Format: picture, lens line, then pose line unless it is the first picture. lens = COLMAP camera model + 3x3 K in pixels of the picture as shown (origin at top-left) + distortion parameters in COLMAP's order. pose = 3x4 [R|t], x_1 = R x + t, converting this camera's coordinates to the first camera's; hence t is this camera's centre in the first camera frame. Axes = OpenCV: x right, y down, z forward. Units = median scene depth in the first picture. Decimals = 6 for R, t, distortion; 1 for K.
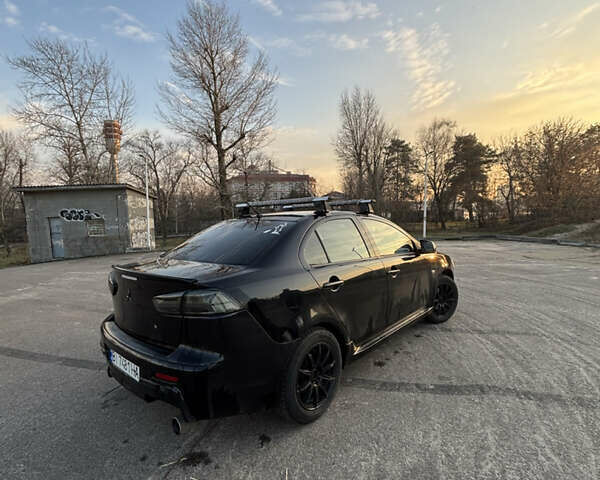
lens RADIAL K [[571.0, 0, 300.0], [0, 571.0, 240.0], [0, 0, 1]] dist [-0.012626, 0.001050]
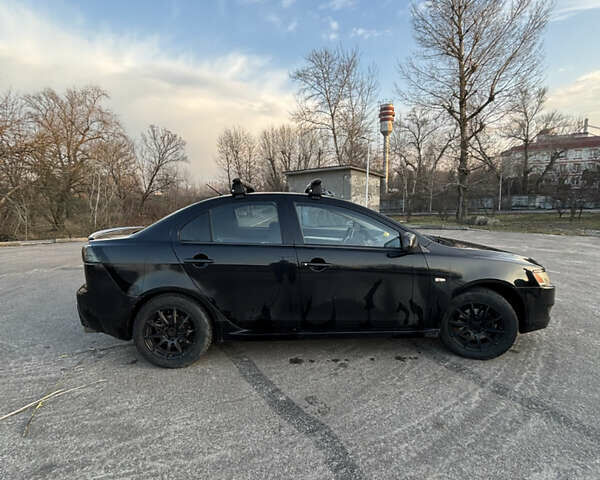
lens RADIAL K [[589.2, 0, 301.4], [0, 589.2, 254.0], [0, 0, 1]] dist [0.081247, -0.199940]
pose [[0.280310, 0.113770, -0.953144, 0.799105], [-0.041888, 0.993455, 0.106263, -0.042930], [0.958995, 0.010138, 0.283241, 0.575351]]
